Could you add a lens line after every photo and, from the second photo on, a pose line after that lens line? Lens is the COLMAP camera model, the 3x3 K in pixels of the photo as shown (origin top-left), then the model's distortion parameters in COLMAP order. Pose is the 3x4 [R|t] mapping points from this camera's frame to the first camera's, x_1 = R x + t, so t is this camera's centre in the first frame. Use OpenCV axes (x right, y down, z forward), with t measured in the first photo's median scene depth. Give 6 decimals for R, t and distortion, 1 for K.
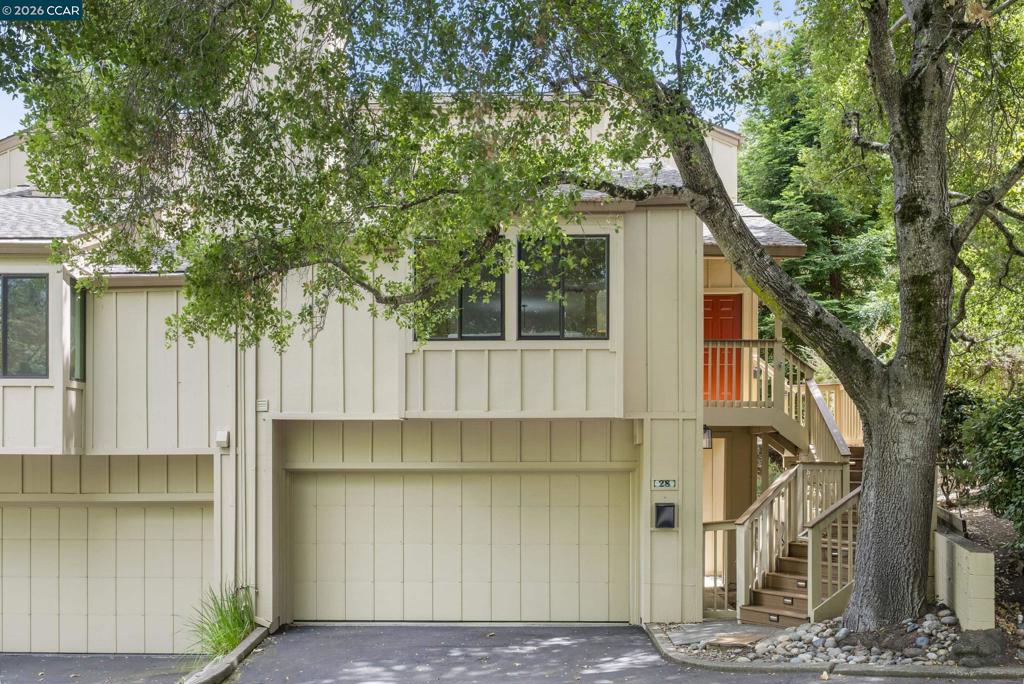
lens RADIAL K [[926.0, 0, 505.9], [0, 926.0, 412.6], [0, 0, 1]] dist [-0.007626, 0.019017]
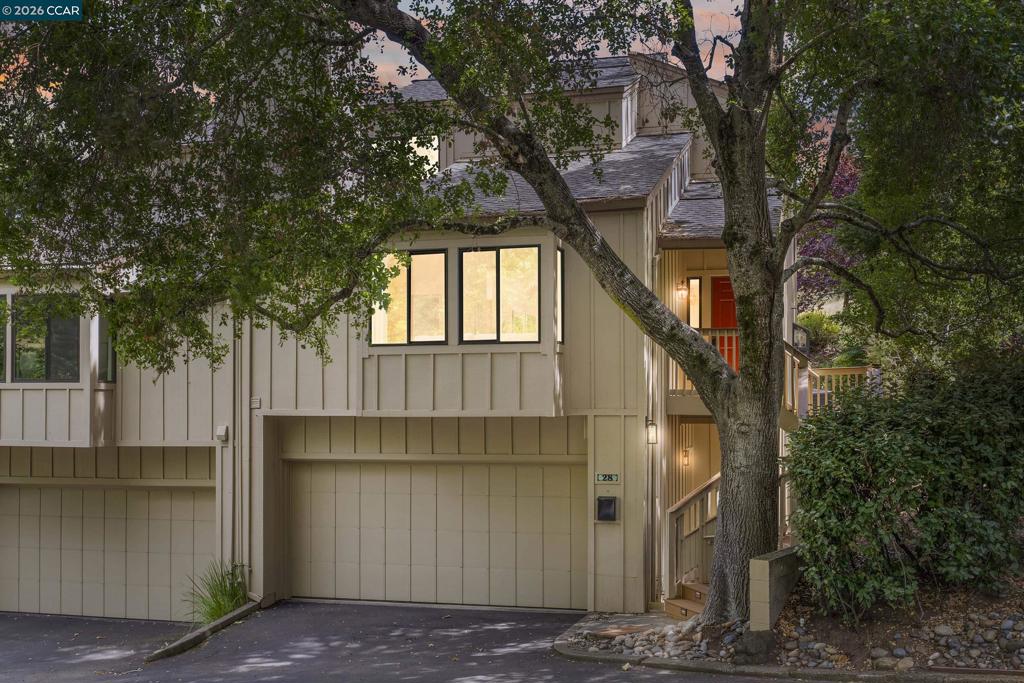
lens RADIAL K [[1036.3, 0, 512.8], [0, 1036.3, 342.3], [0, 0, 1]] dist [0.007851, 0.000000]
pose [[0.976004, -0.016035, -0.217162, 0.331171], [0.011829, 0.999717, -0.020654, -0.054280], [0.217432, 0.017589, 0.975917, -0.169249]]
